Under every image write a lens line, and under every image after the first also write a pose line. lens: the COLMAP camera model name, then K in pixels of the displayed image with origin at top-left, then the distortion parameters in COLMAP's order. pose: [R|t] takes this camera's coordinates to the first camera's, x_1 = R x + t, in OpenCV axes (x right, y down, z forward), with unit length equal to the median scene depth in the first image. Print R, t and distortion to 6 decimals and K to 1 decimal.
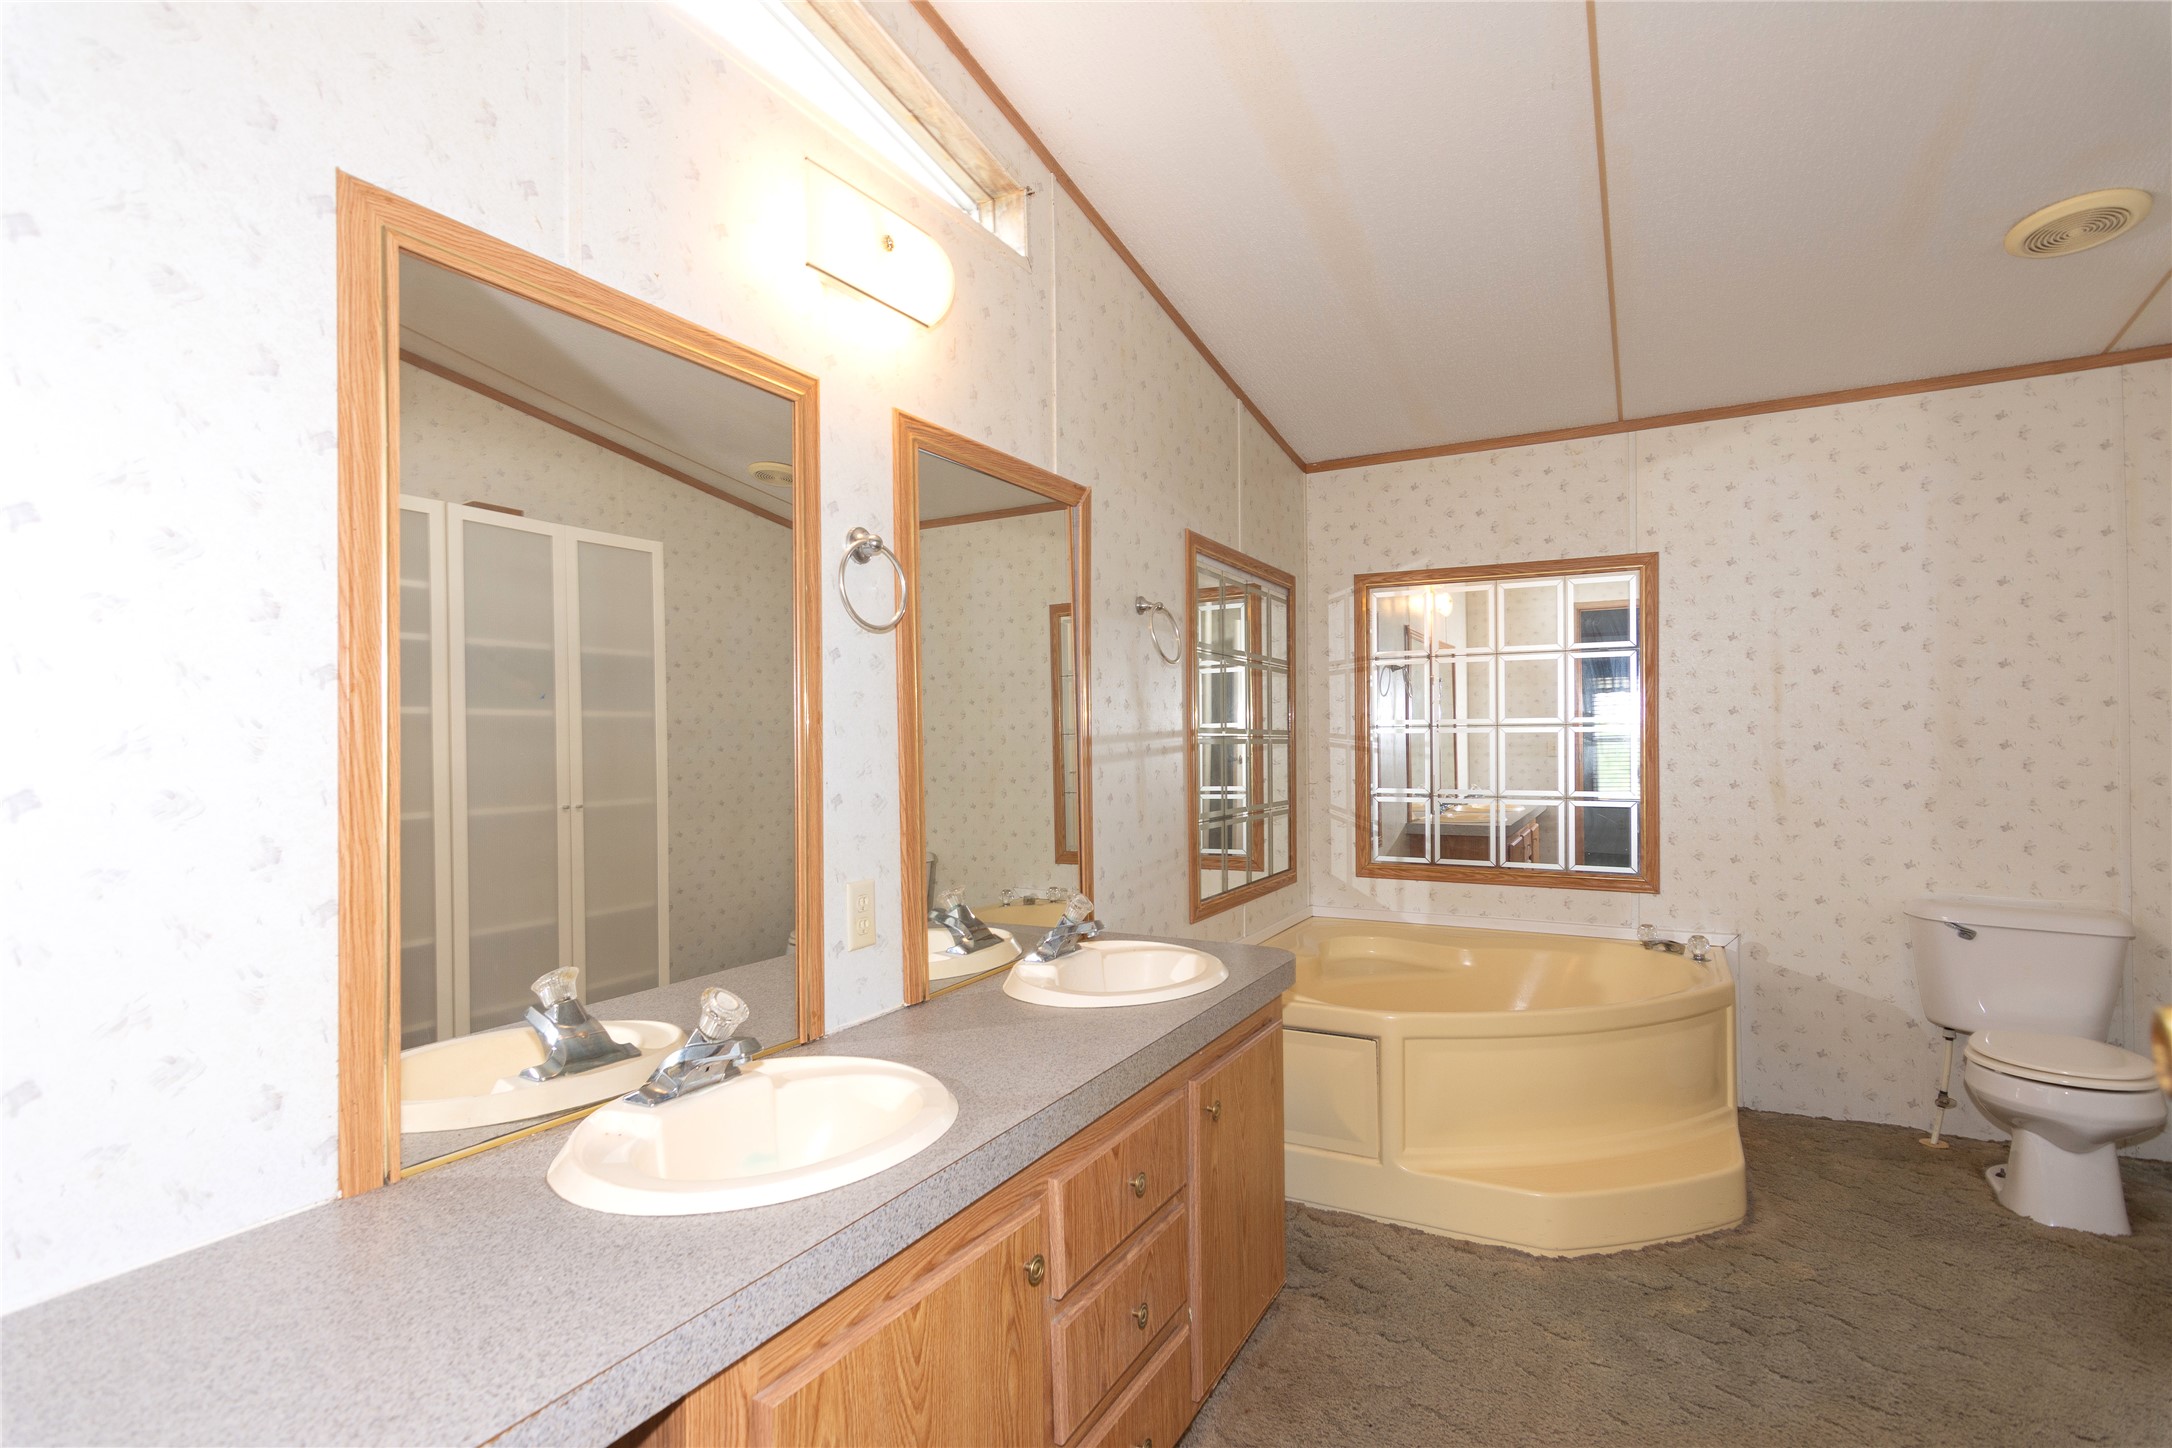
lens RADIAL K [[1072.2, 0, 1086.0], [0, 1072.2, 724.0], [0, 0, 1]] dist [-0.001188, 0.002726]
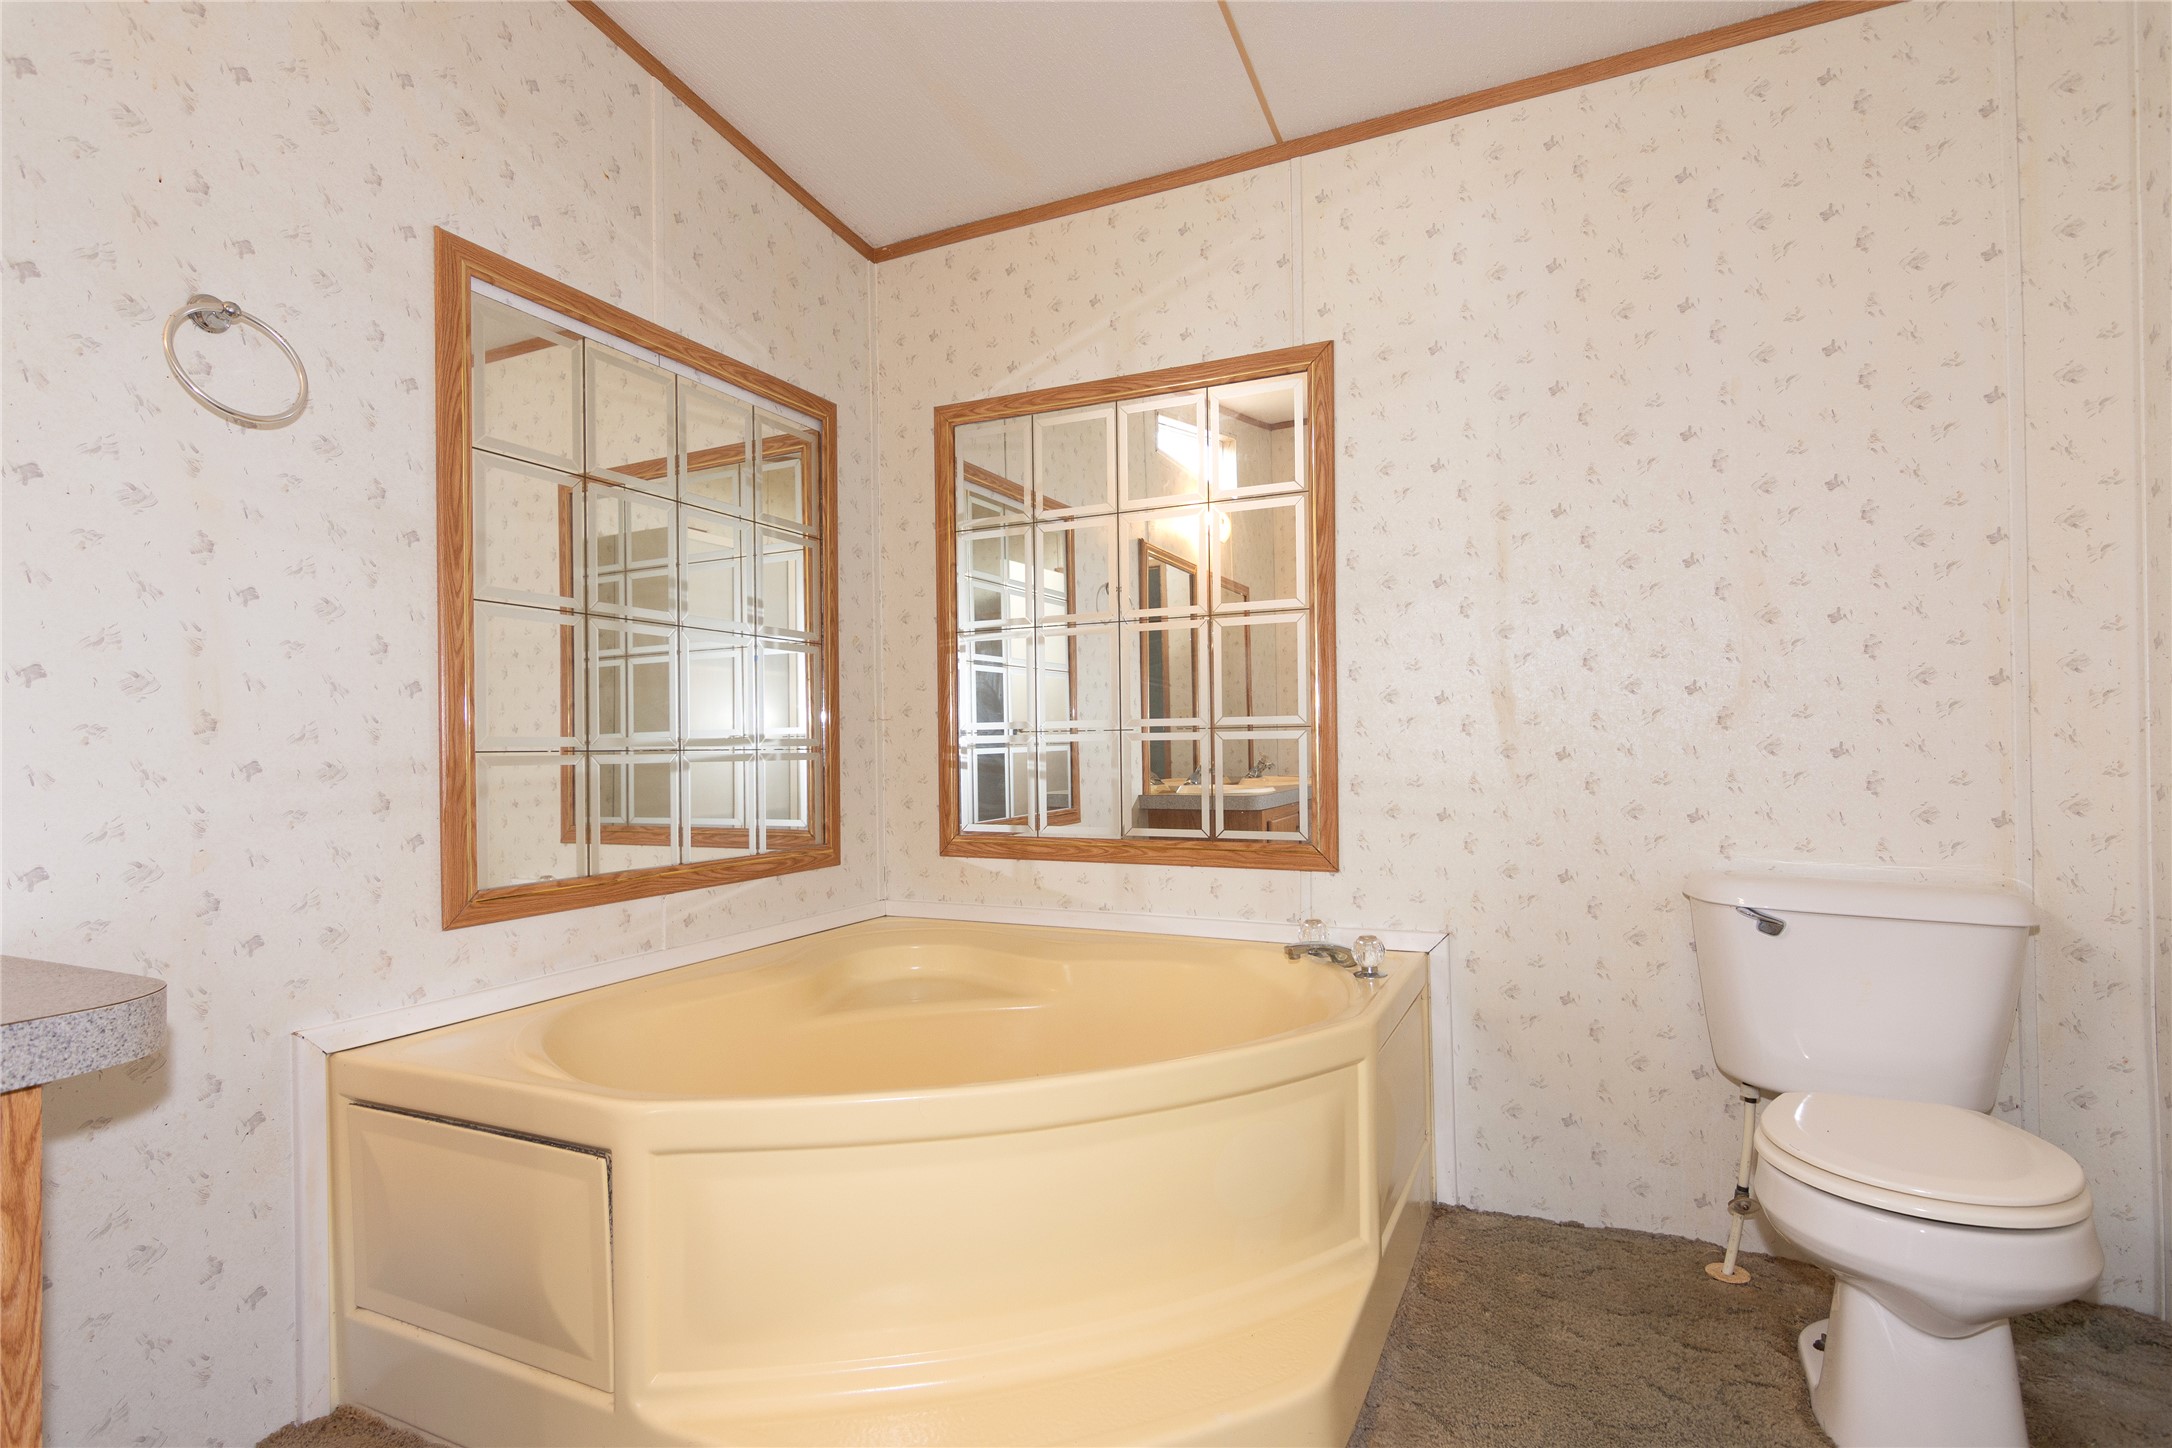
lens RADIAL K [[1054.9, 0, 1111.5], [0, 1054.9, 730.3], [0, 0, 1]] dist [-0.001419, 0.002279]
pose [[0.998262, -0.005582, 0.058671, 0.392942], [0.005716, 0.999981, -0.002128, 0.080383], [-0.058658, 0.002459, 0.998275, 0.407997]]
